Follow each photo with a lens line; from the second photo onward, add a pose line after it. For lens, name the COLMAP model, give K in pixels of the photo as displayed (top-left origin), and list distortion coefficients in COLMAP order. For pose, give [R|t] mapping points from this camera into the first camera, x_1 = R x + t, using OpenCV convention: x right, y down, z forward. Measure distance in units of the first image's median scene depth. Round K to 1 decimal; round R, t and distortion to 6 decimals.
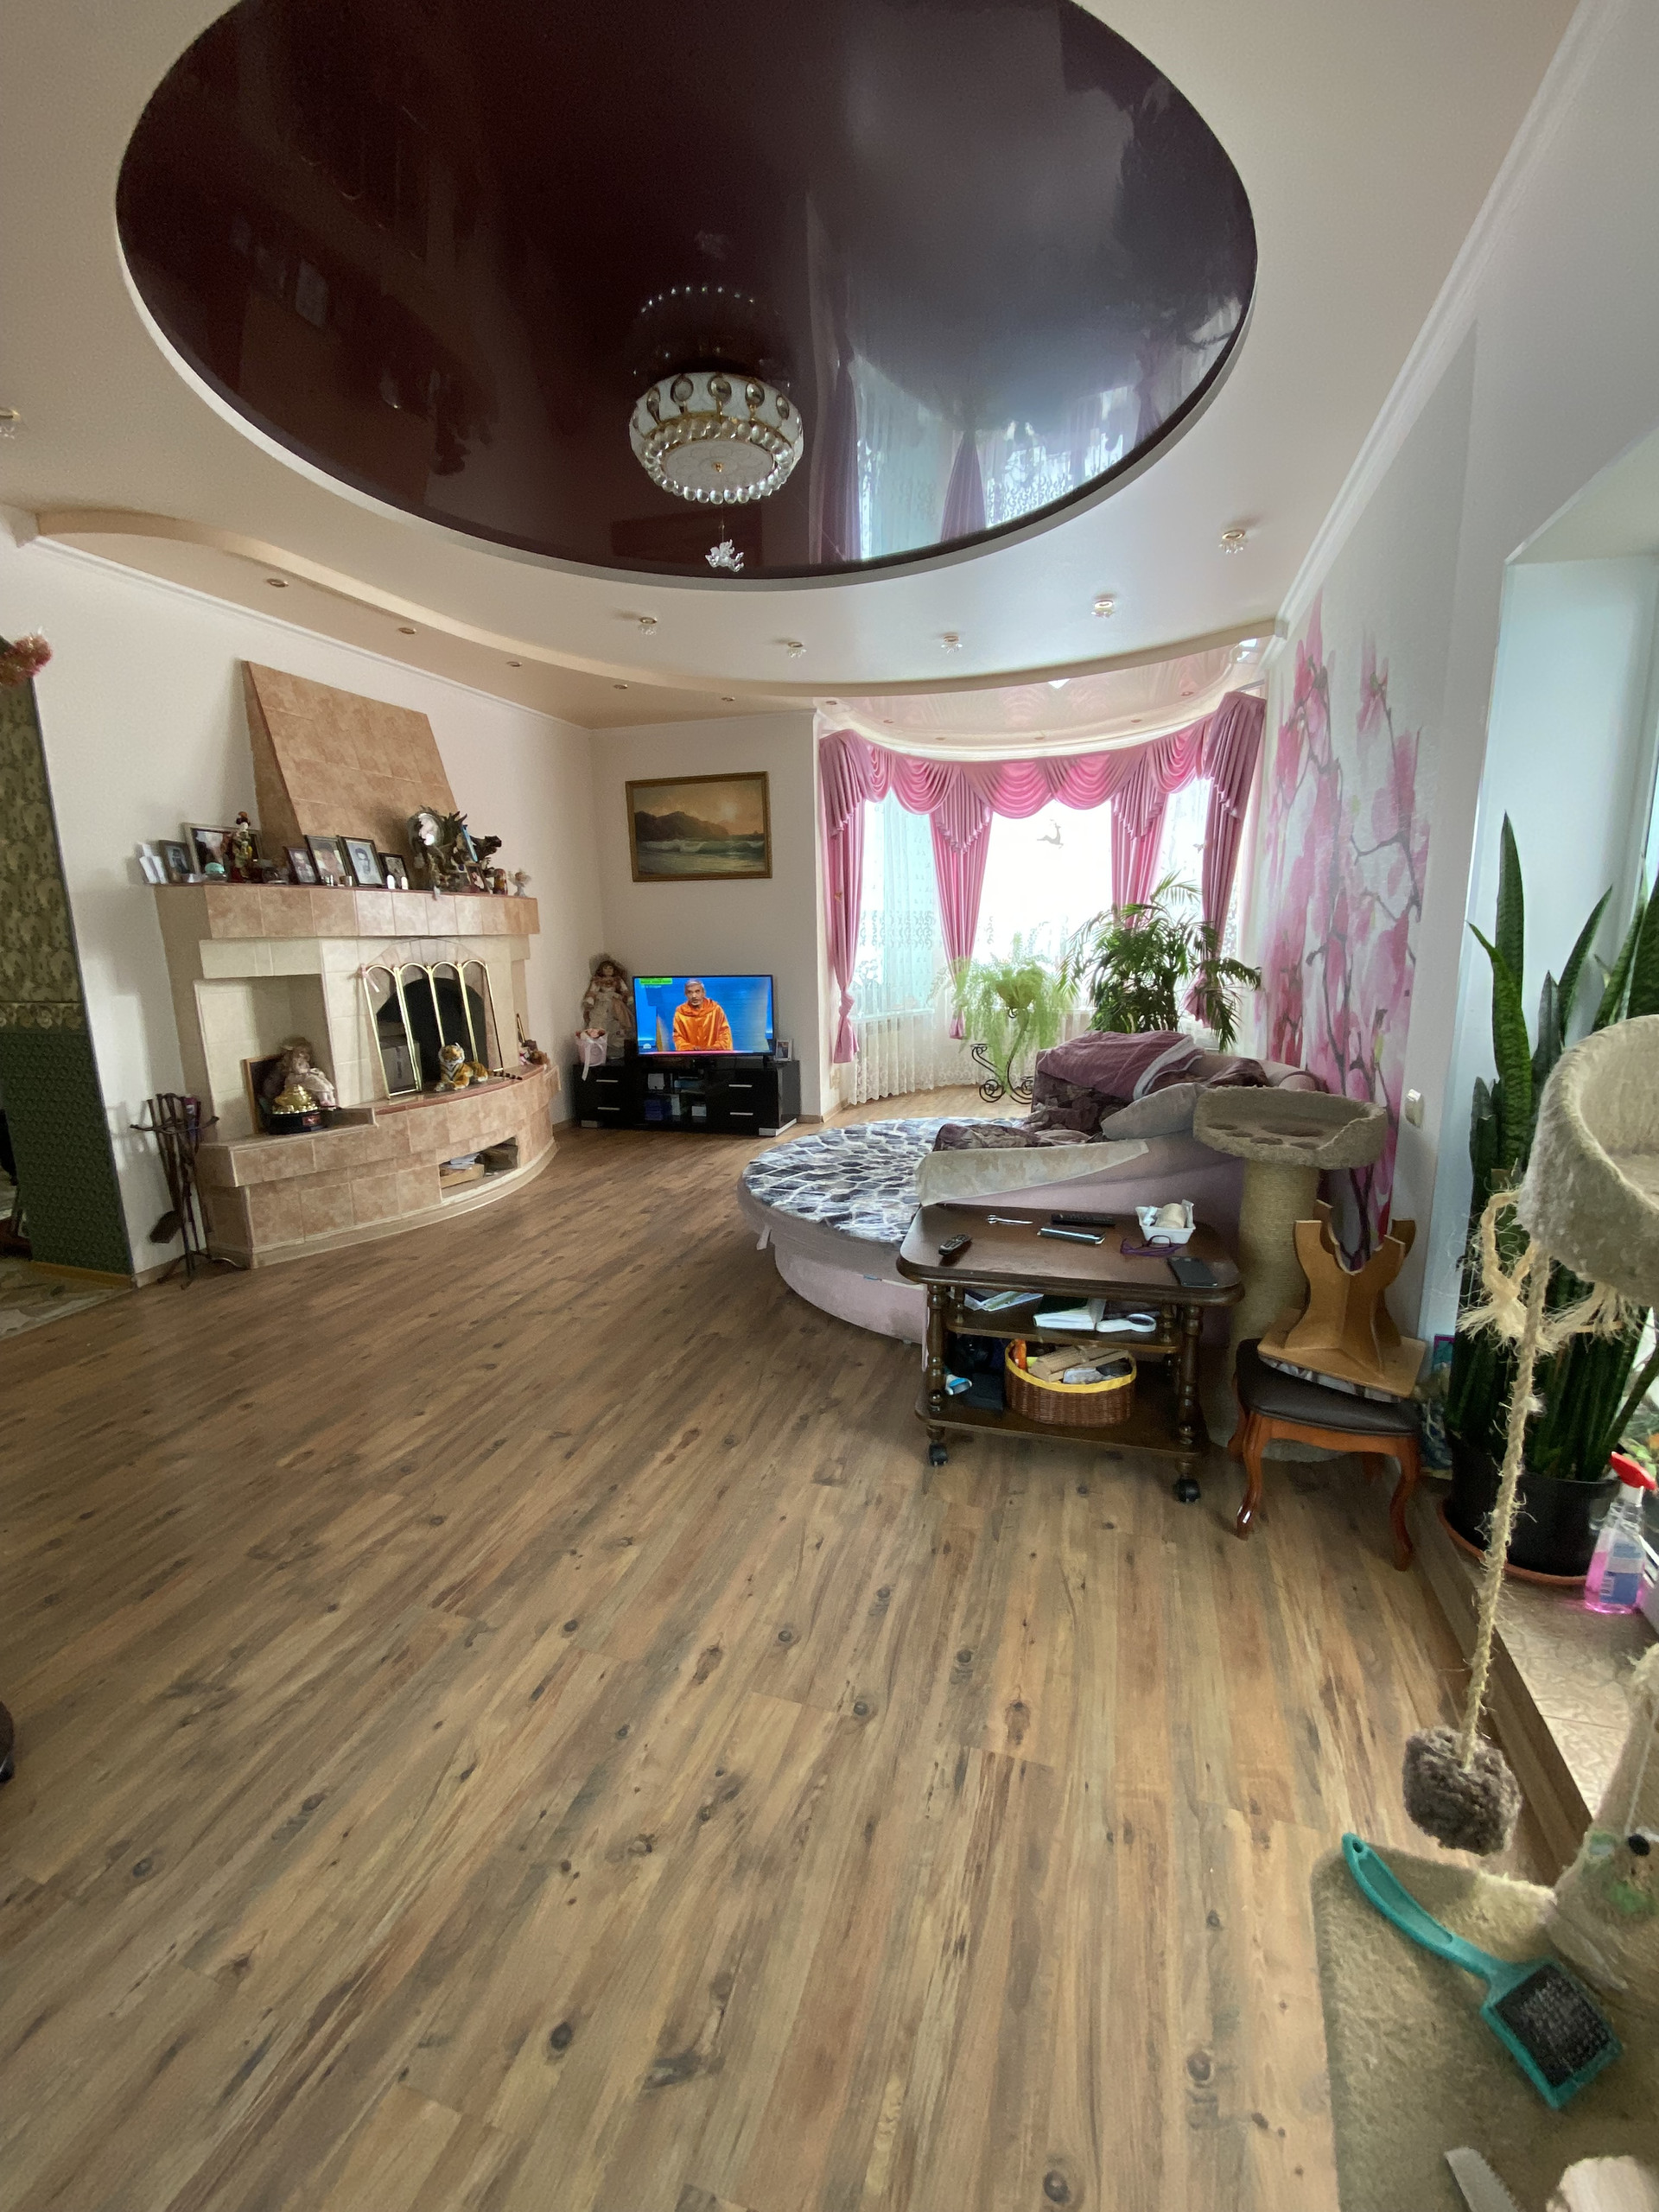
lens RADIAL K [[871.2, 0, 829.5], [0, 871.2, 1106.0], [0, 0, 1]] dist [0.010210, -0.000020]
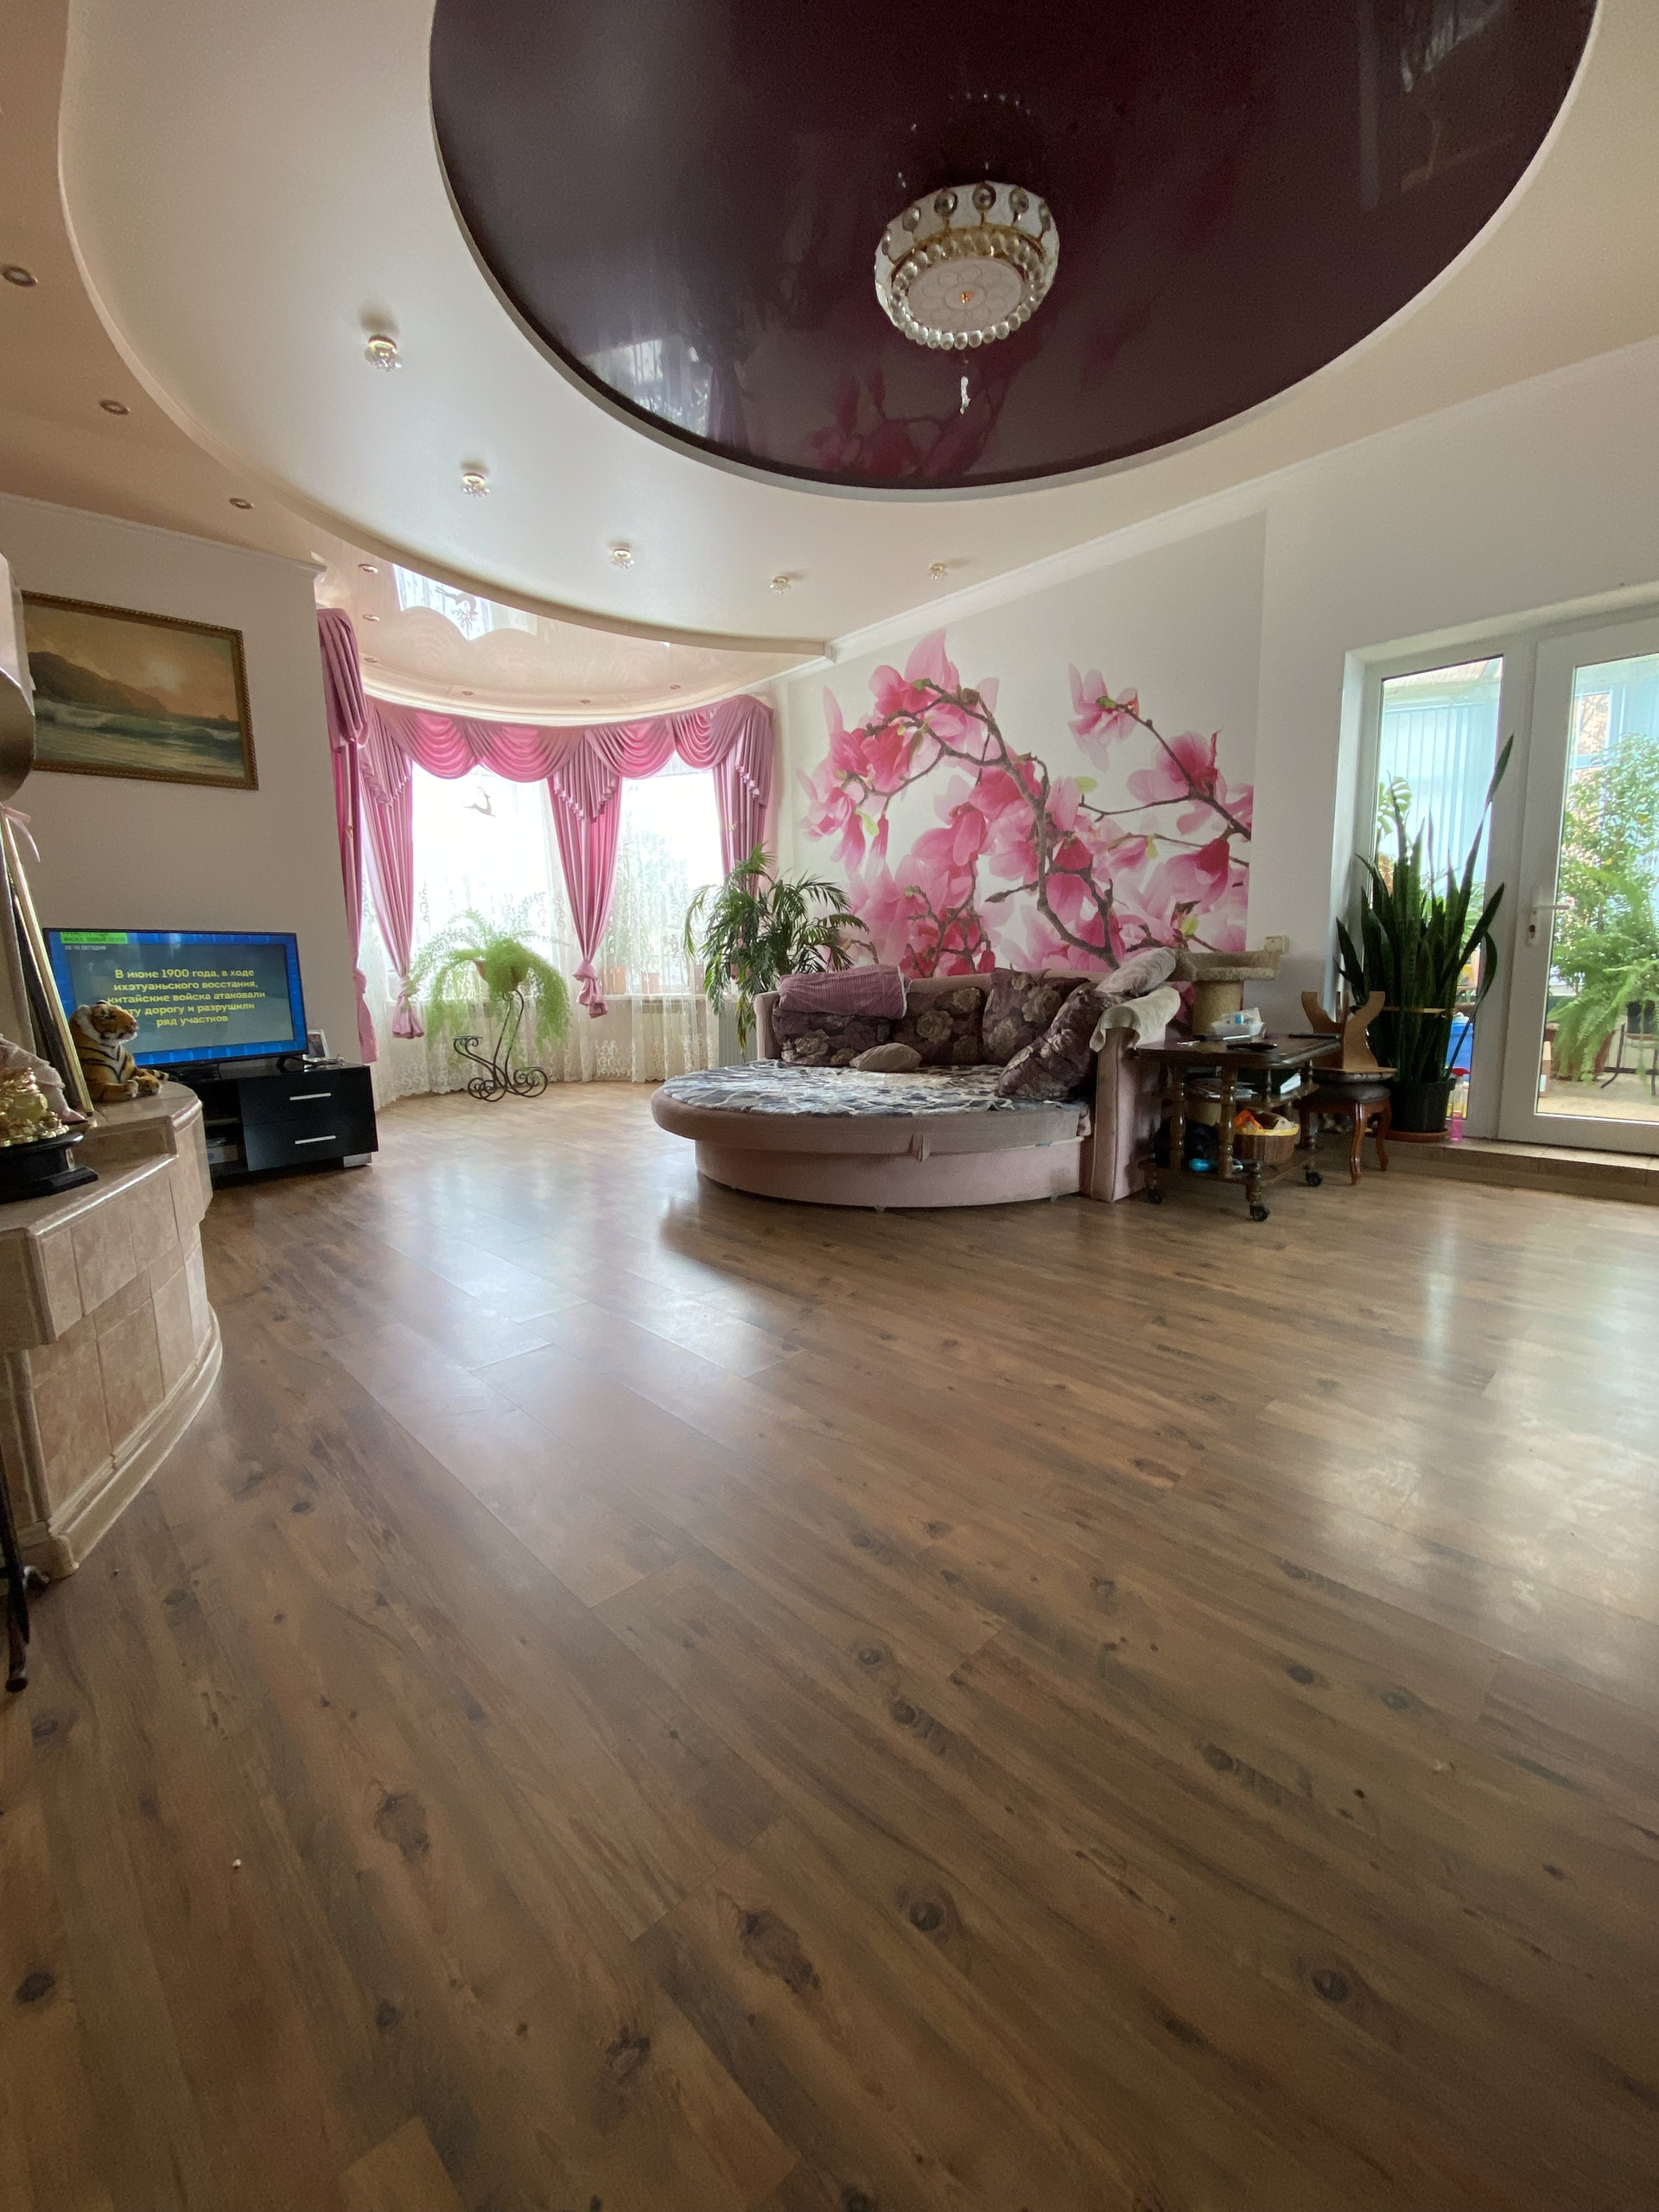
lens RADIAL K [[881.6, 0, 829.5], [0, 881.6, 1106.0], [0, 0, 1]] dist [-0.020763, -0.000244]
pose [[0.490287, -0.128681, 0.862009, -0.462574], [0.180271, 0.982626, 0.044154, 0.028038], [-0.852714, 0.133747, 0.504966, 0.316892]]
